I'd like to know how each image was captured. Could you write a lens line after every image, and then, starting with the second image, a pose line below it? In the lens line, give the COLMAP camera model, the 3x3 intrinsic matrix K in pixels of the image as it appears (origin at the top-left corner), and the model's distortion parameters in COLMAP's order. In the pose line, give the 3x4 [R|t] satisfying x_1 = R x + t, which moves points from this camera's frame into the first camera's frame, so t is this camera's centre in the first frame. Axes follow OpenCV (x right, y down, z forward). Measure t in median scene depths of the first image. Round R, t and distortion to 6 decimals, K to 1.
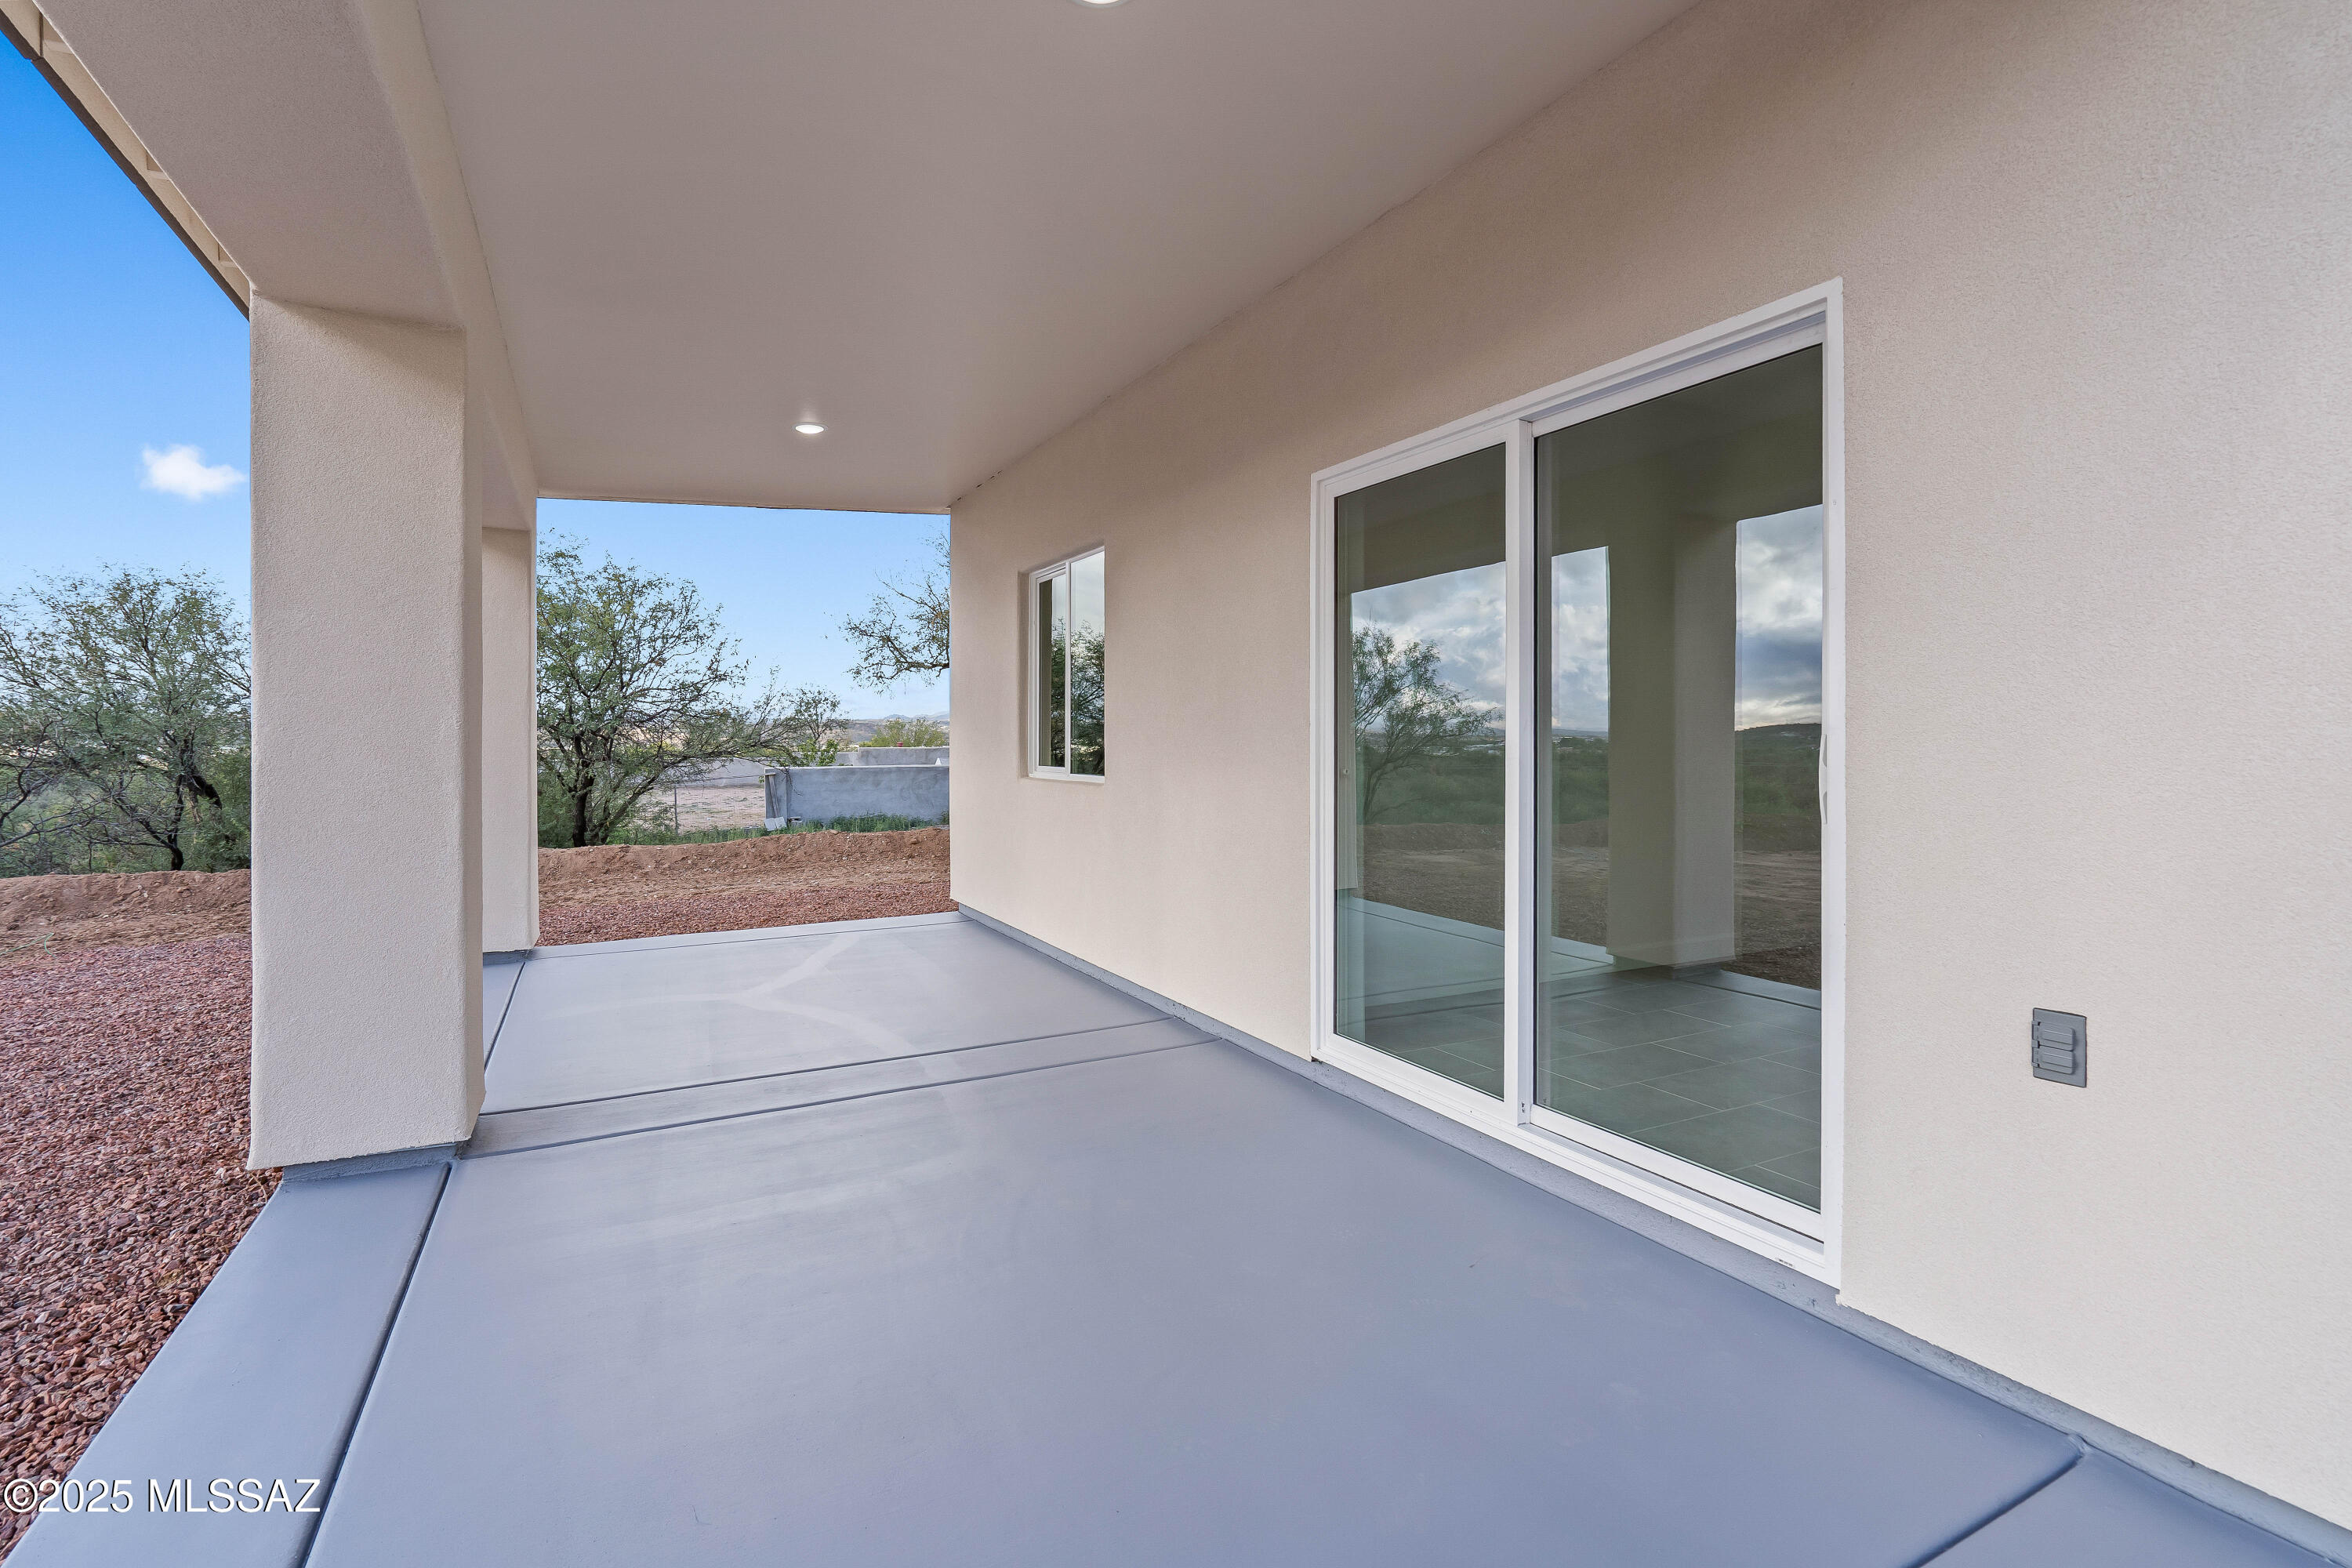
lens RADIAL K [[1077.6, 0, 1176.3], [0, 1077.6, 763.0], [0, 0, 1]] dist [-0.005428, 0.002289]
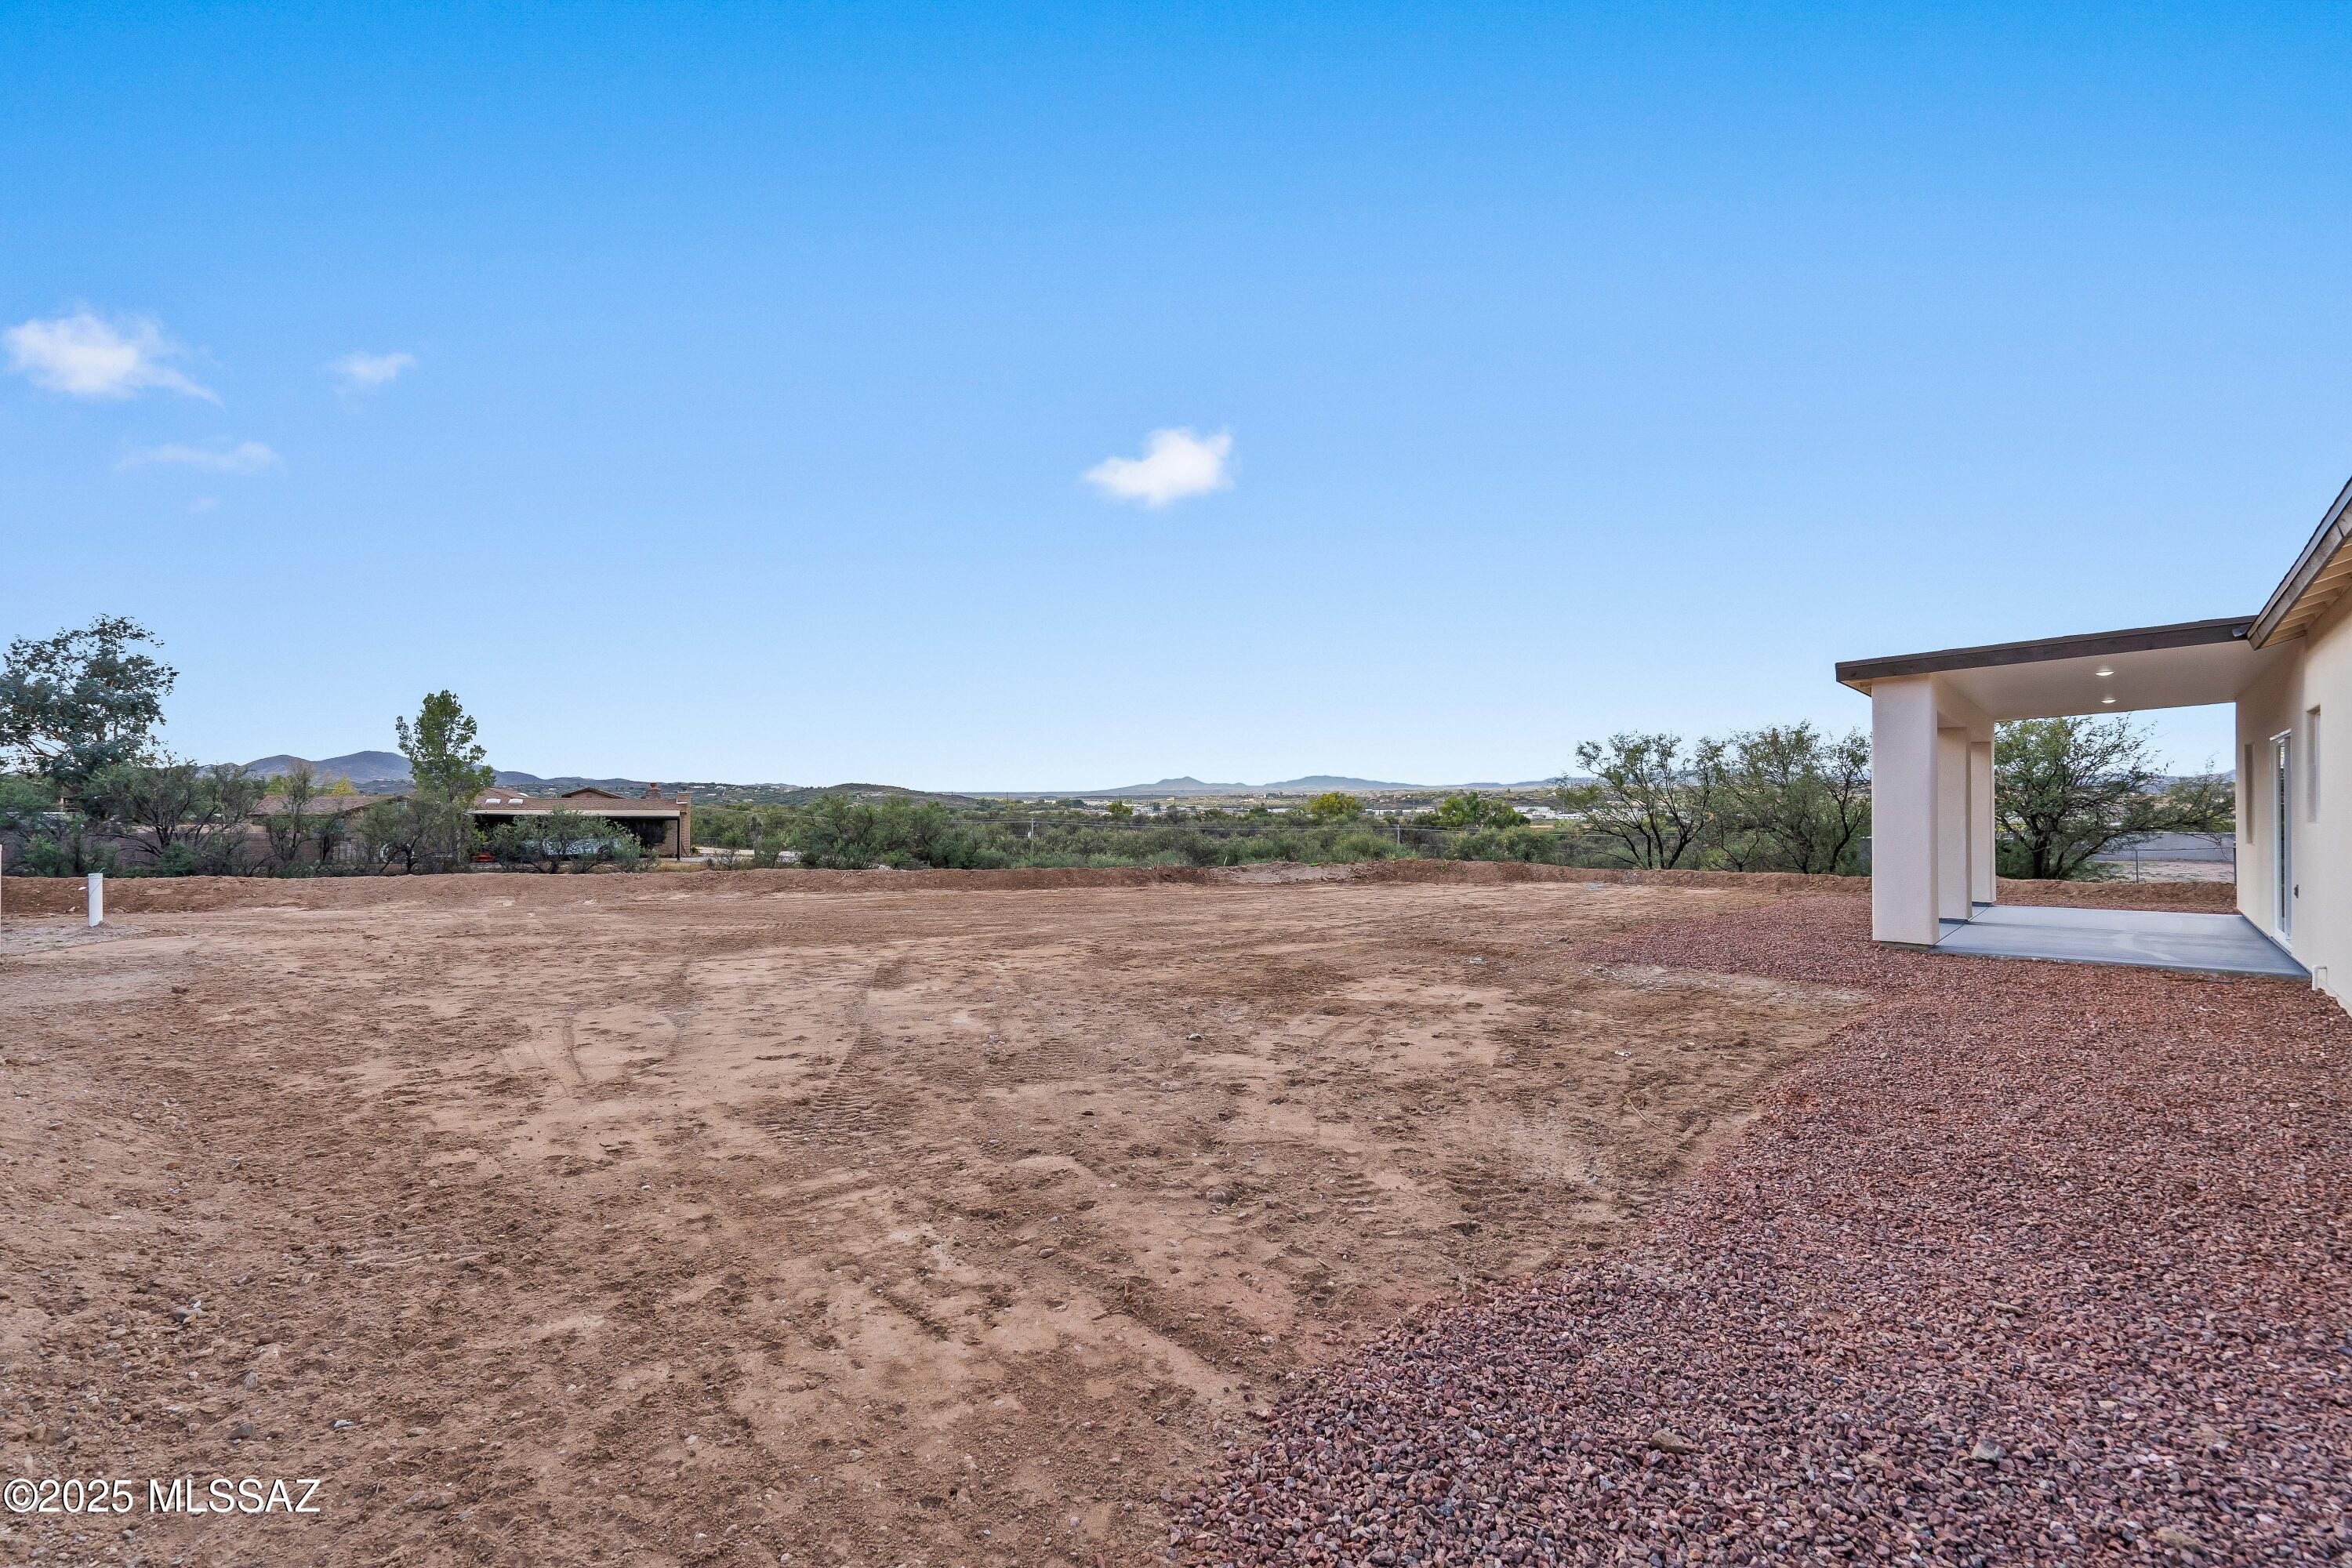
lens RADIAL K [[1077.6, 0, 1176.6], [0, 1077.6, 792.7], [0, 0, 1]] dist [-0.005428, 0.002289]
pose [[0.346086, -0.019813, -0.937993, 0.657208], [-0.015463, 0.999521, -0.026818, 0.001739], [0.938075, 0.023786, 0.345614, -0.991122]]
